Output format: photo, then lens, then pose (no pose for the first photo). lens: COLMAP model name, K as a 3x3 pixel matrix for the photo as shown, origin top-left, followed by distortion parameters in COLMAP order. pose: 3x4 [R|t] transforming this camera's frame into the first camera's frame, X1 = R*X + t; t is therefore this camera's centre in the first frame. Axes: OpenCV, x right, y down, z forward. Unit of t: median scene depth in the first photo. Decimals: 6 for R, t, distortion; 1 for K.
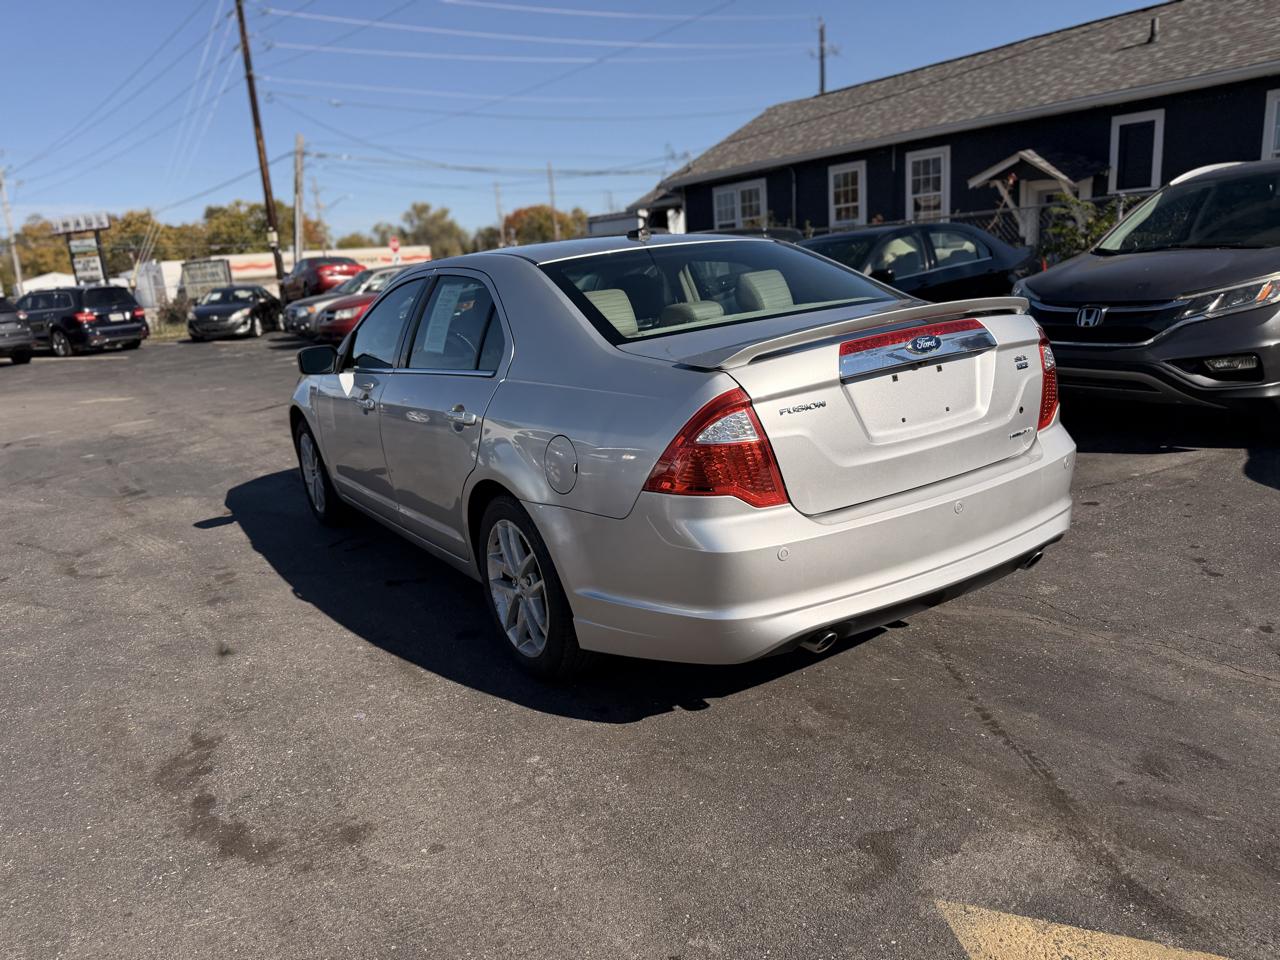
lens RADIAL K [[907.3, 0, 645.3], [0, 907.3, 494.6], [0, 0, 1]] dist [0.037693, -0.050333]
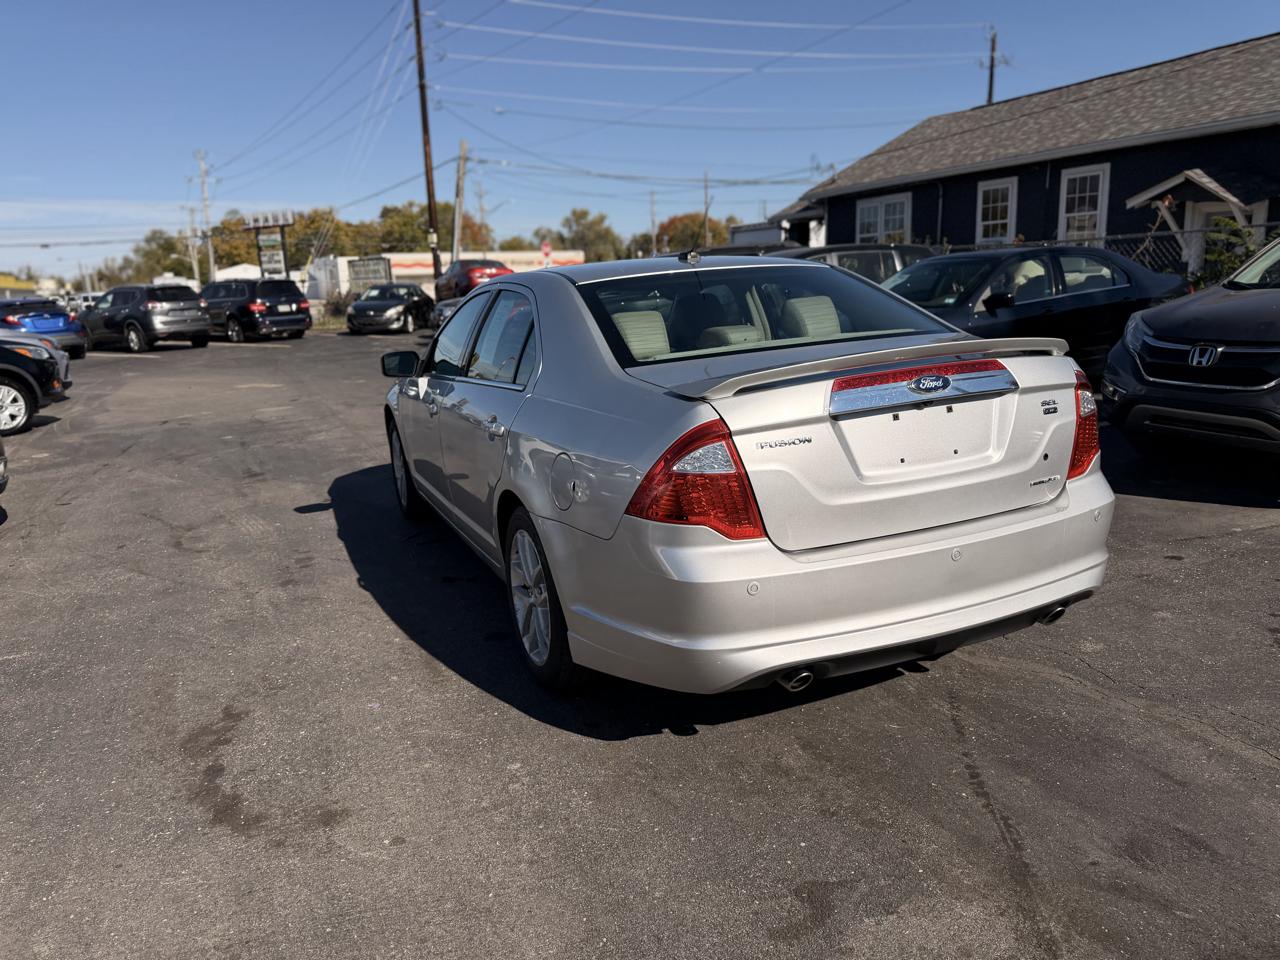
lens RADIAL K [[907.3, 0, 645.7], [0, 907.3, 495.7], [0, 0, 1]] dist [0.037693, -0.050333]
pose [[0.986413, 0.070273, -0.148498, 0.103755], [-0.071254, 0.997457, -0.001288, -0.015498], [0.148030, 0.011851, 0.988912, 0.000523]]
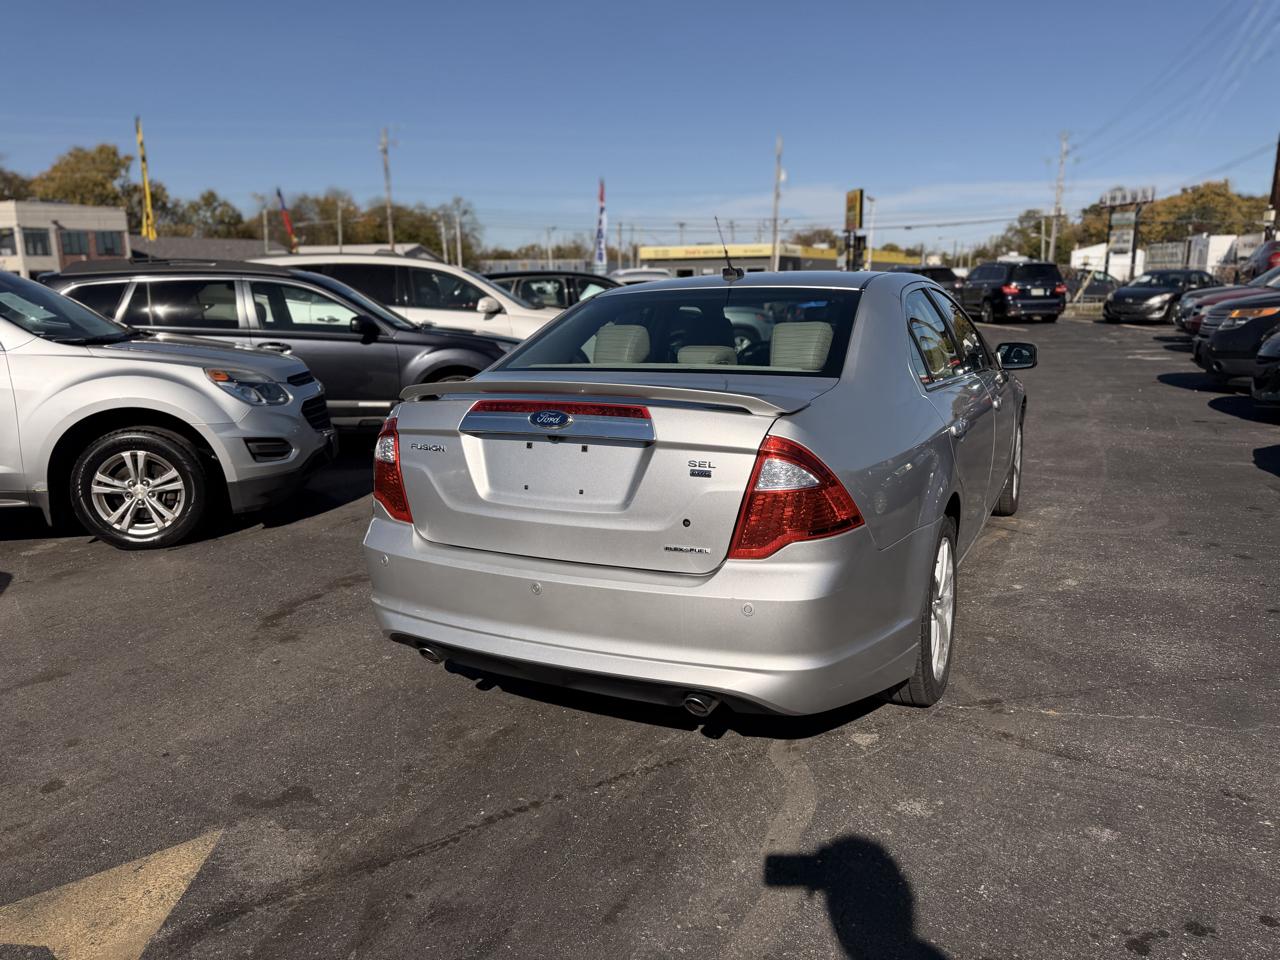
lens RADIAL K [[907.3, 0, 643.7], [0, 907.3, 476.8], [0, 0, 1]] dist [0.037693, -0.050333]
pose [[0.502413, 0.248499, -0.828148, 0.765788], [-0.238133, 0.960535, 0.143756, -0.174708], [0.831188, 0.124984, 0.541761, 0.363740]]
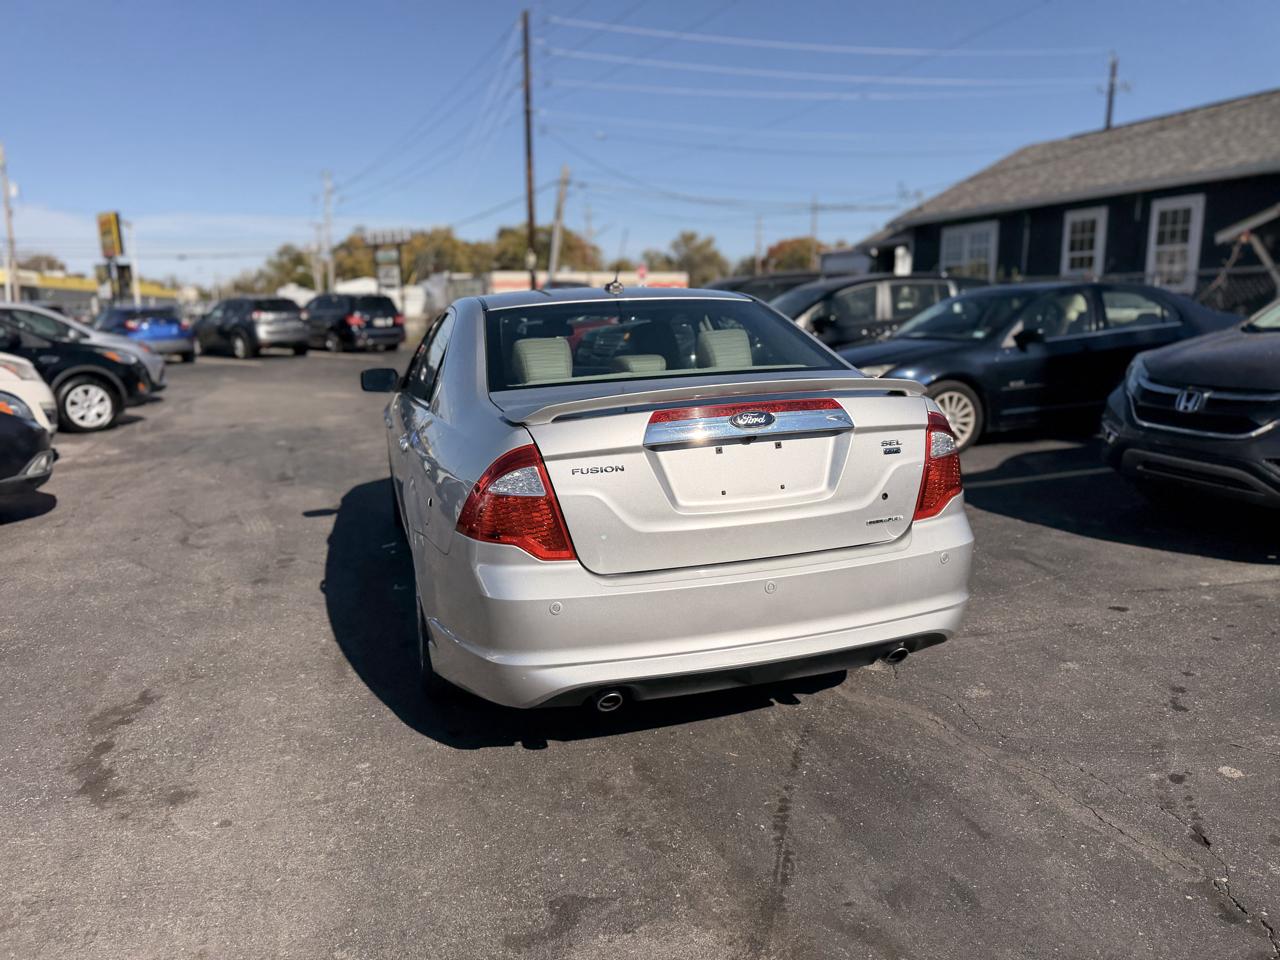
lens RADIAL K [[907.3, 0, 646.5], [0, 907.3, 496.5], [0, 0, 1]] dist [0.037693, -0.050333]
pose [[0.959987, 0.114696, -0.255479, 0.295858], [-0.121880, 0.992467, -0.012414, -0.036304], [0.252131, 0.043055, 0.966735, 0.013623]]
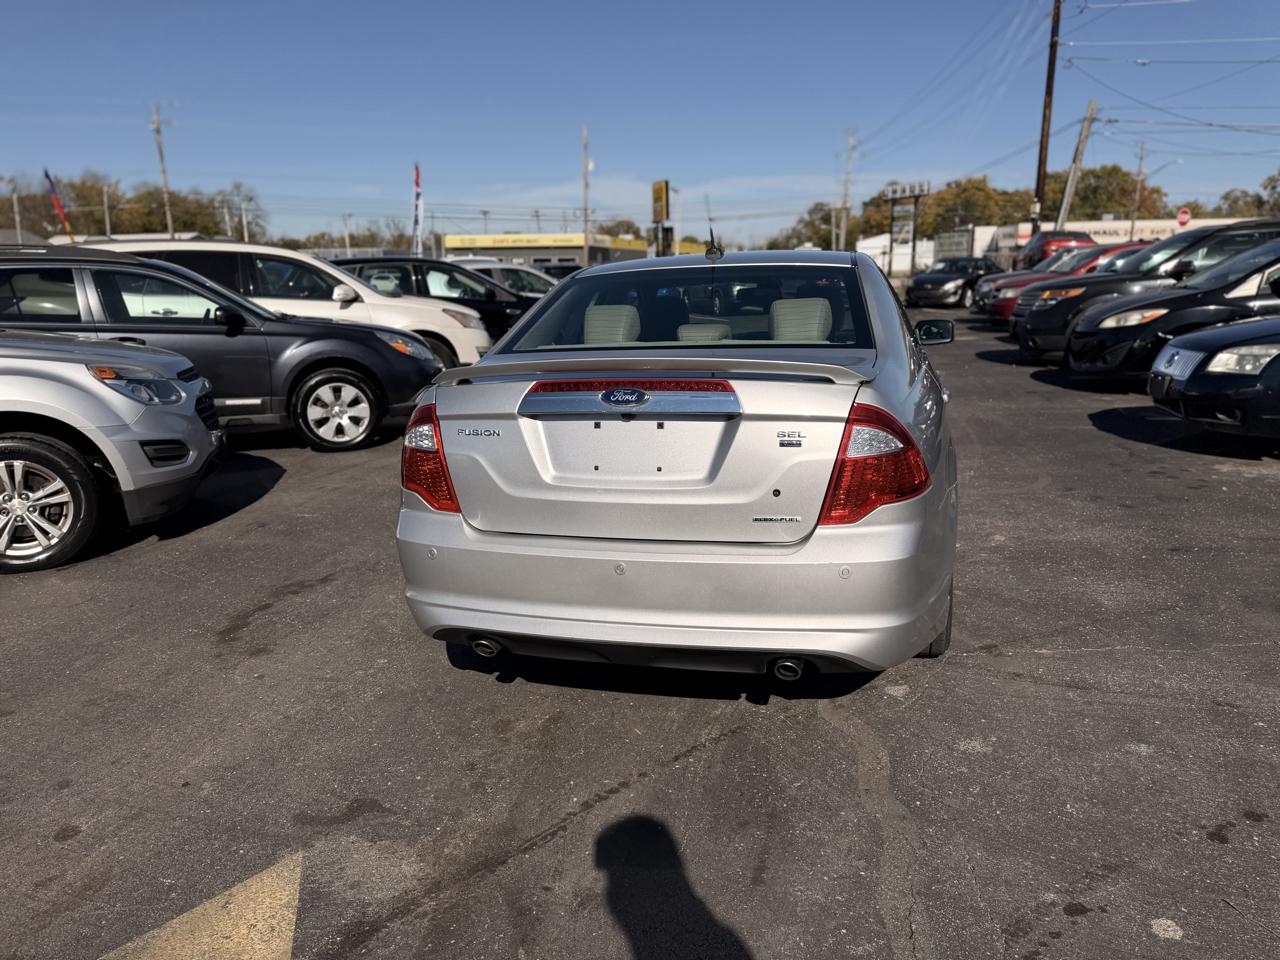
lens RADIAL K [[907.3, 0, 643.8], [0, 907.3, 493.4], [0, 0, 1]] dist [0.037693, -0.050333]
pose [[0.671619, 0.237897, -0.701664, 0.660770], [-0.214046, 0.968967, 0.123644, -0.122318], [0.709304, 0.067147, 0.701698, 0.224292]]
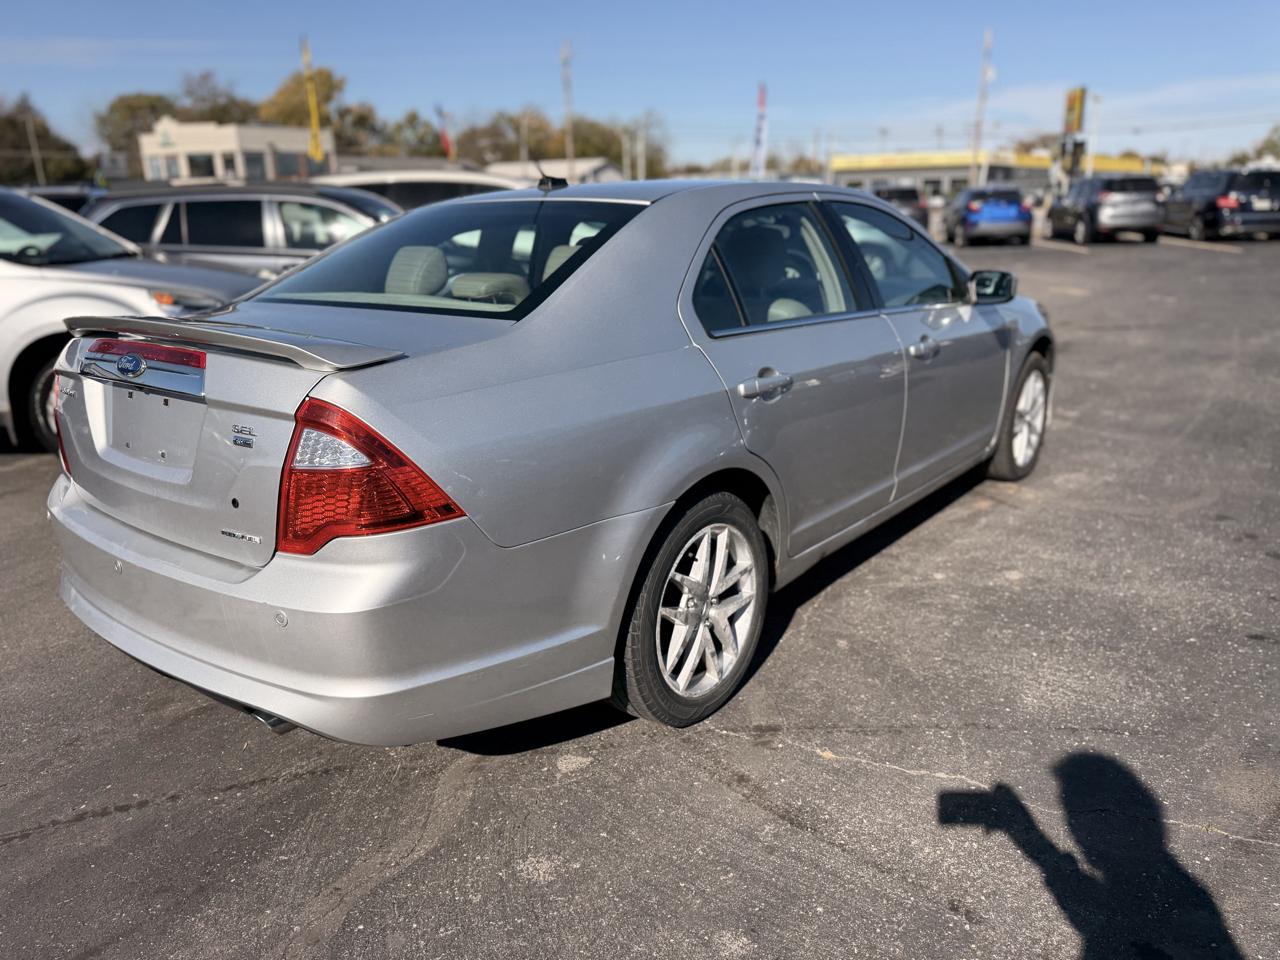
lens RADIAL K [[907.3, 0, 644.0], [0, 907.3, 492.7], [0, 0, 1]] dist [0.037693, -0.050333]
pose [[0.313219, 0.354261, -0.881132, 0.783142], [-0.236604, 0.927672, 0.288866, -0.261127], [0.919735, 0.118001, 0.374384, 0.731209]]
